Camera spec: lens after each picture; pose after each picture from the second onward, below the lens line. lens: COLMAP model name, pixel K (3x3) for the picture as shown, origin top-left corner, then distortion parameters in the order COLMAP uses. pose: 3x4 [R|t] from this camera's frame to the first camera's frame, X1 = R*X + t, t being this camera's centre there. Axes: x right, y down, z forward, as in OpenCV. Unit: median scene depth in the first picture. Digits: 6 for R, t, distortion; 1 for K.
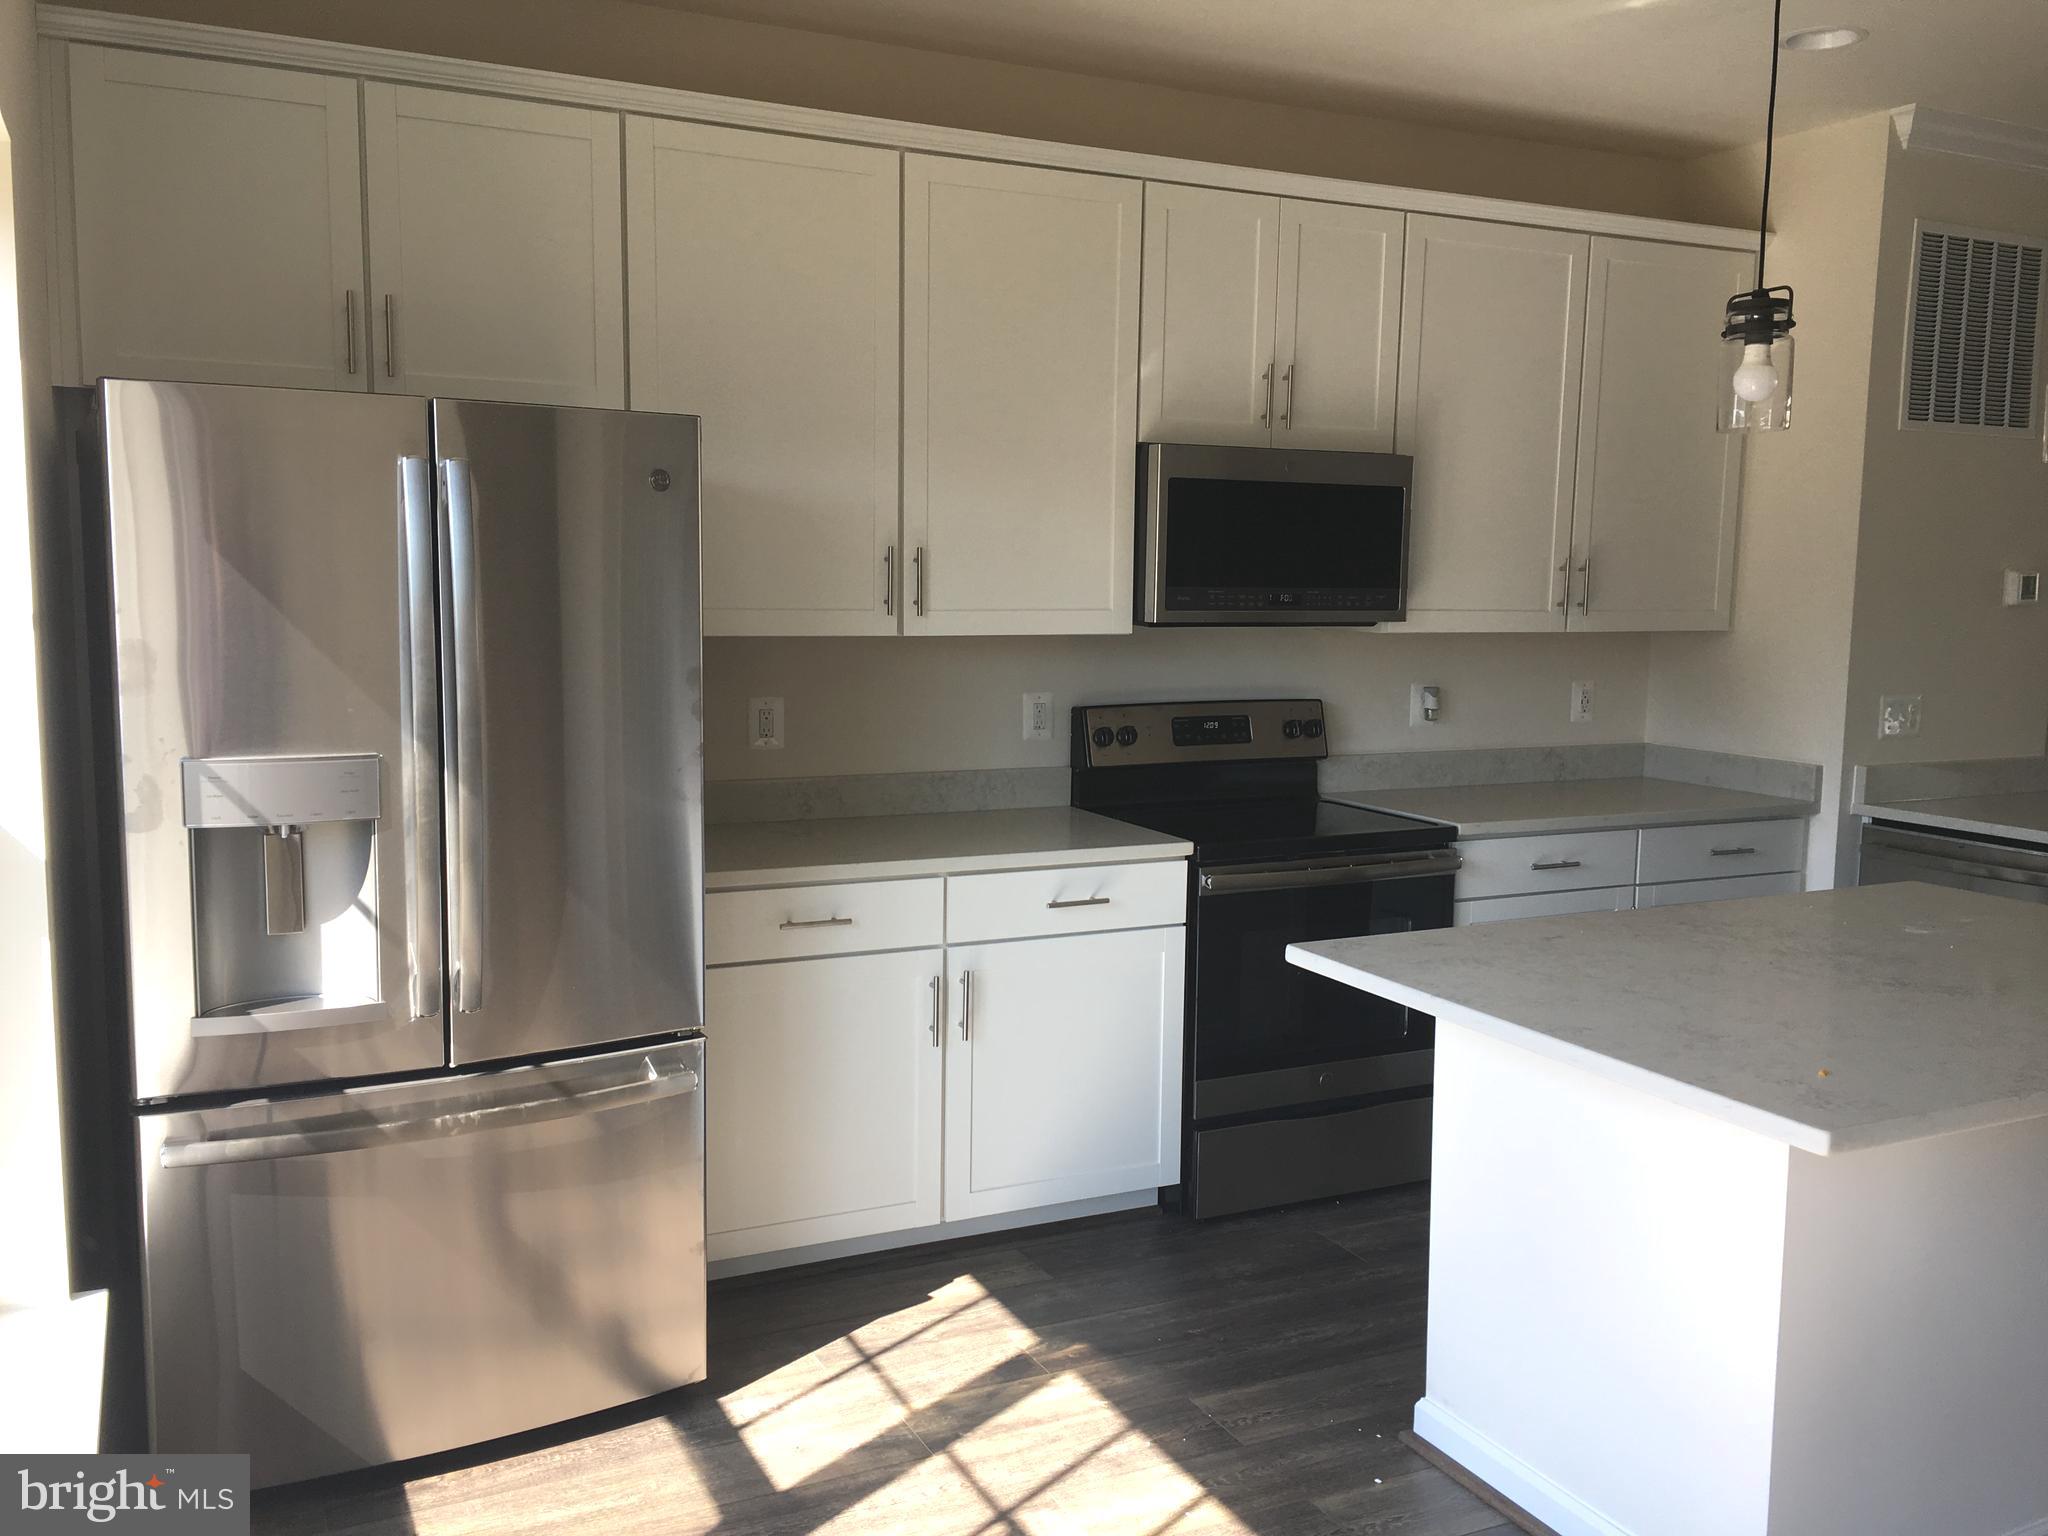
lens RADIAL K [[1748.4, 0, 1019.6], [0, 1748.4, 771.4], [0, 0, 1]] dist [0.082830, -0.096374]
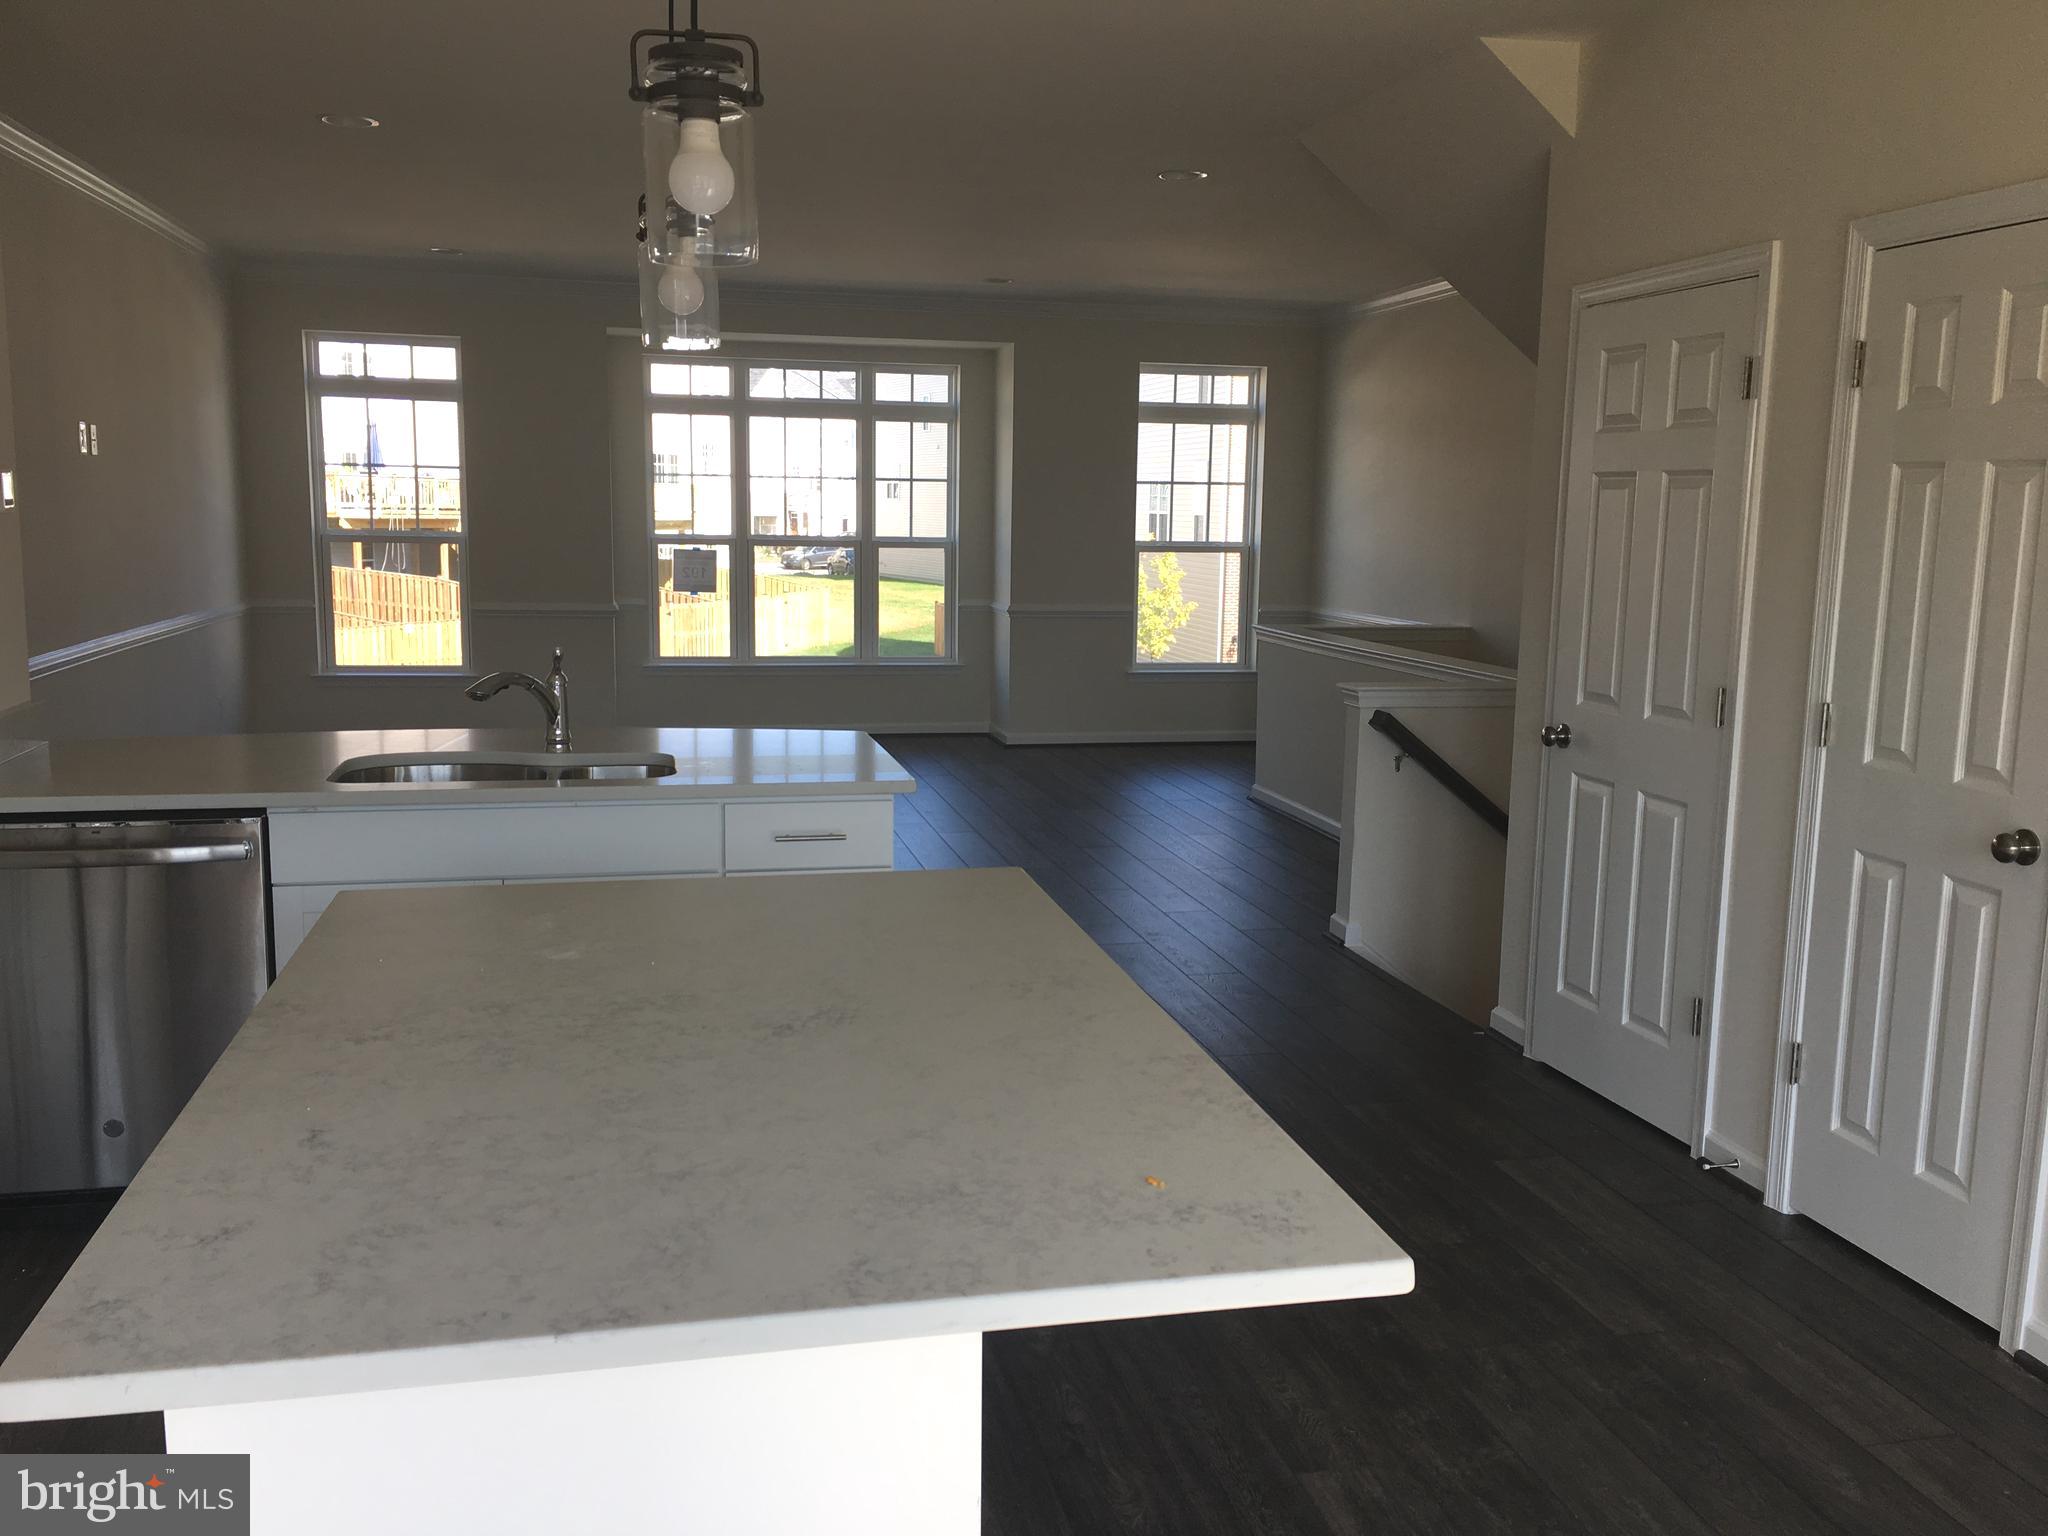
lens RADIAL K [[1748.4, 0, 1030.6], [0, 1748.4, 768.7], [0, 0, 1]] dist [0.082830, -0.096374]
pose [[0.230636, -0.157480, 0.960212, -0.108342], [0.100267, 0.985410, 0.137529, -0.048955], [-0.967860, 0.064558, 0.243061, 0.414149]]
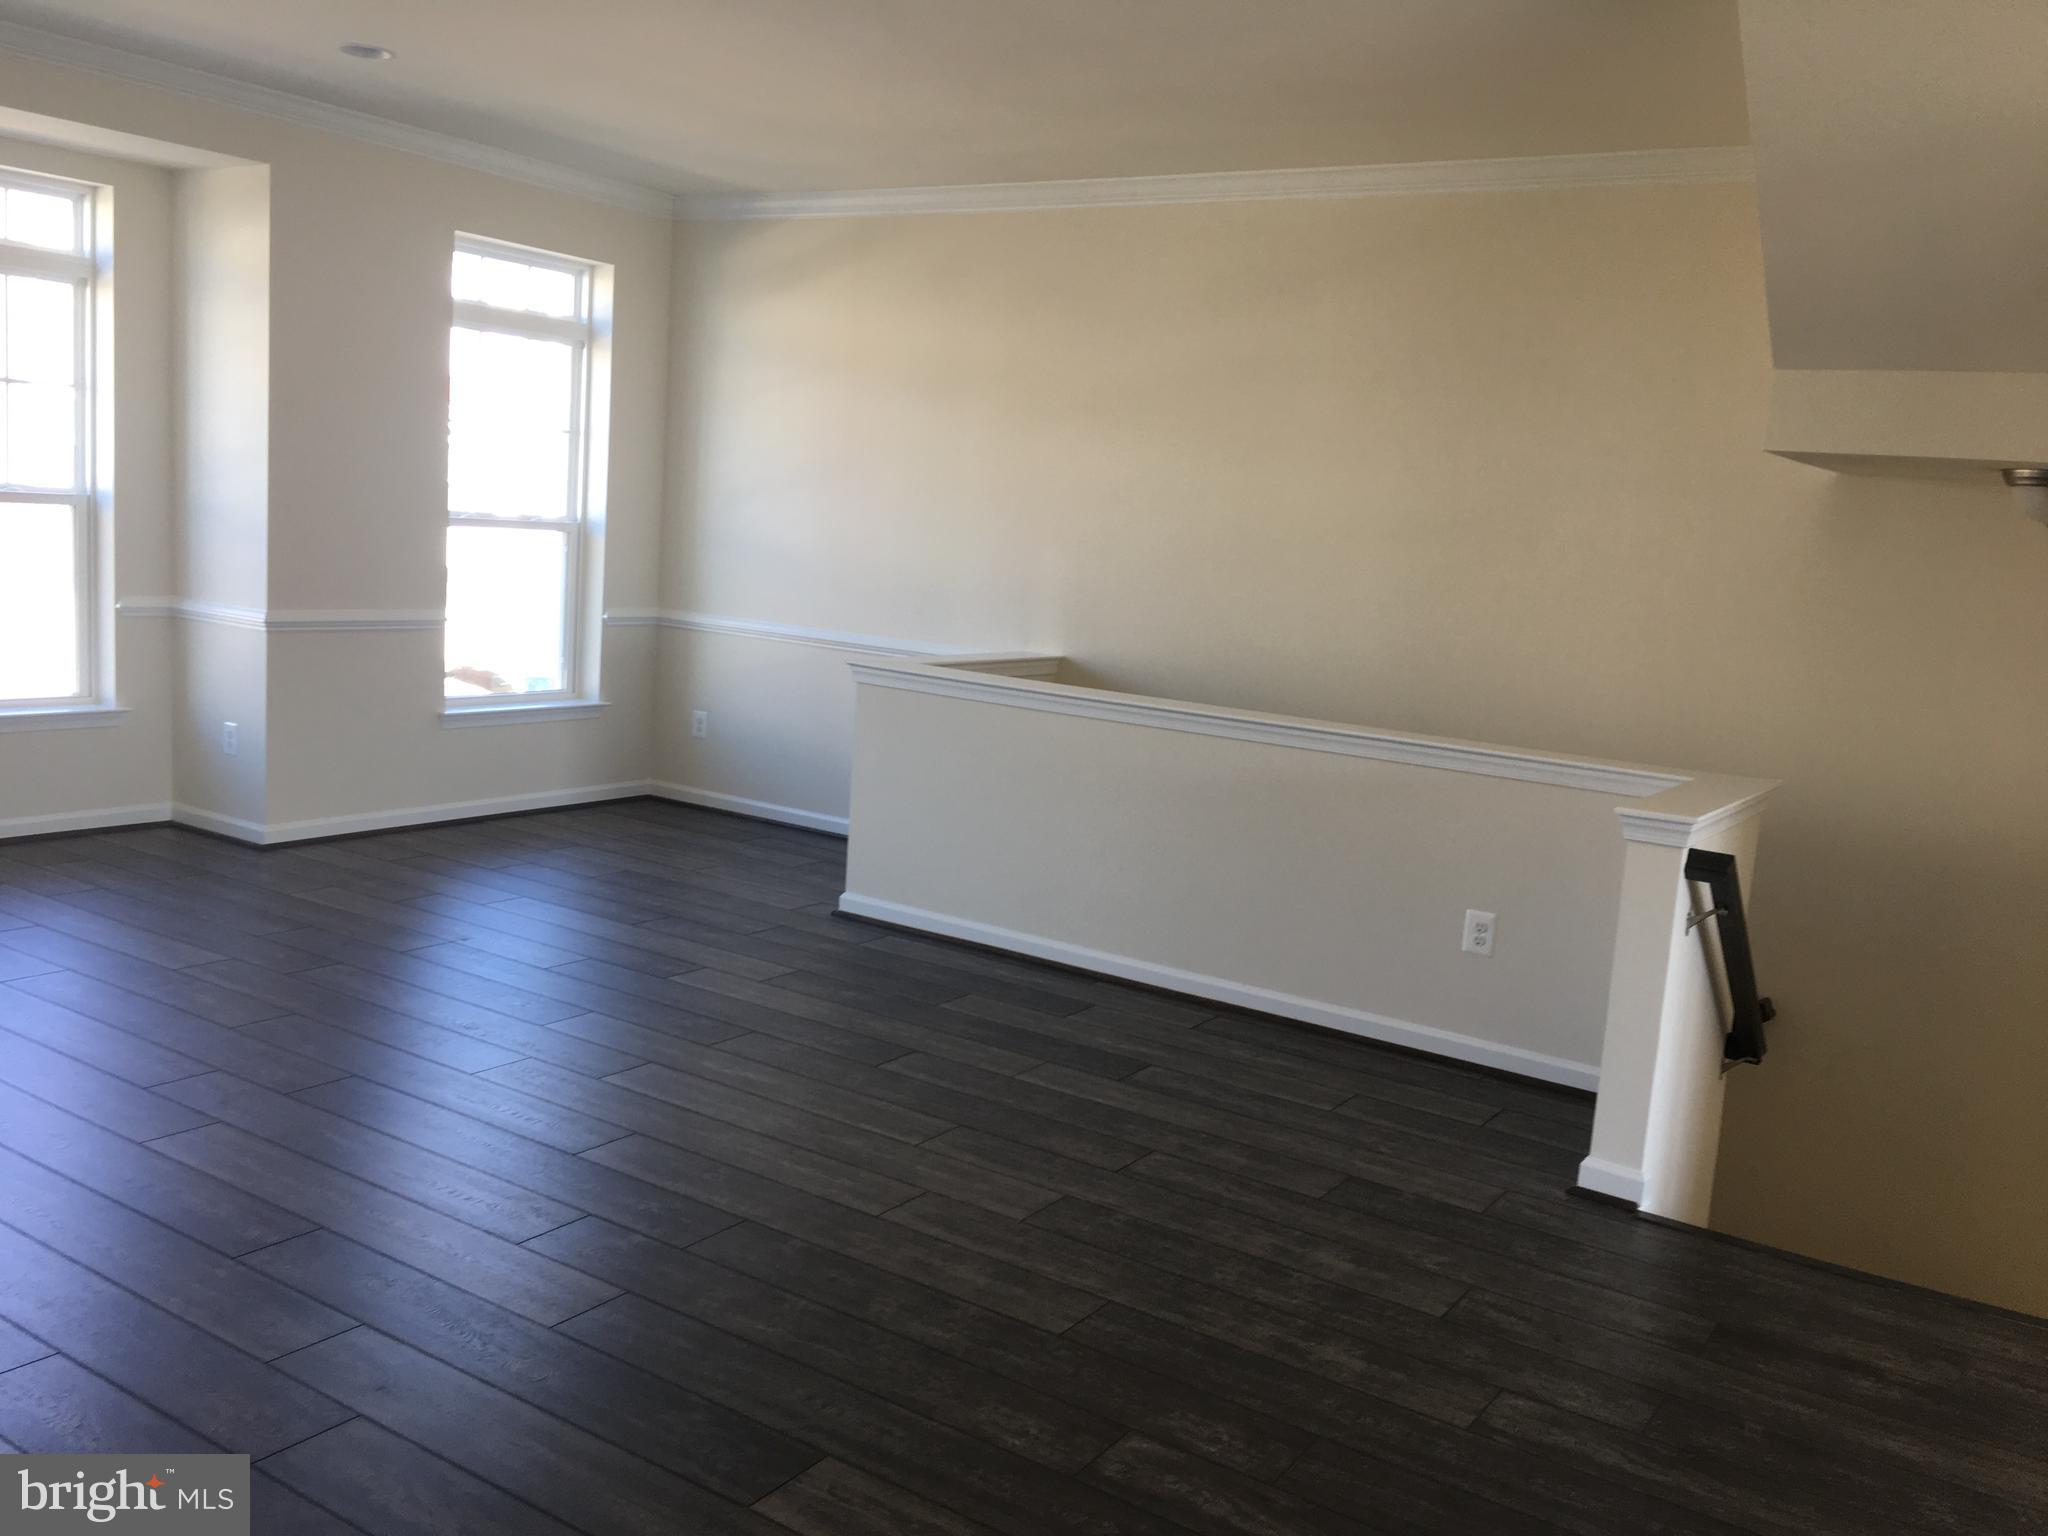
lens RADIAL K [[1748.4, 0, 1026.3], [0, 1748.4, 772.4], [0, 0, 1]] dist [0.082830, -0.096374]
pose [[-0.516546, -0.182875, 0.836503, 0.675672], [0.015292, 0.974801, 0.222553, -0.125253], [-0.856123, 0.127751, -0.500733, 1.214598]]
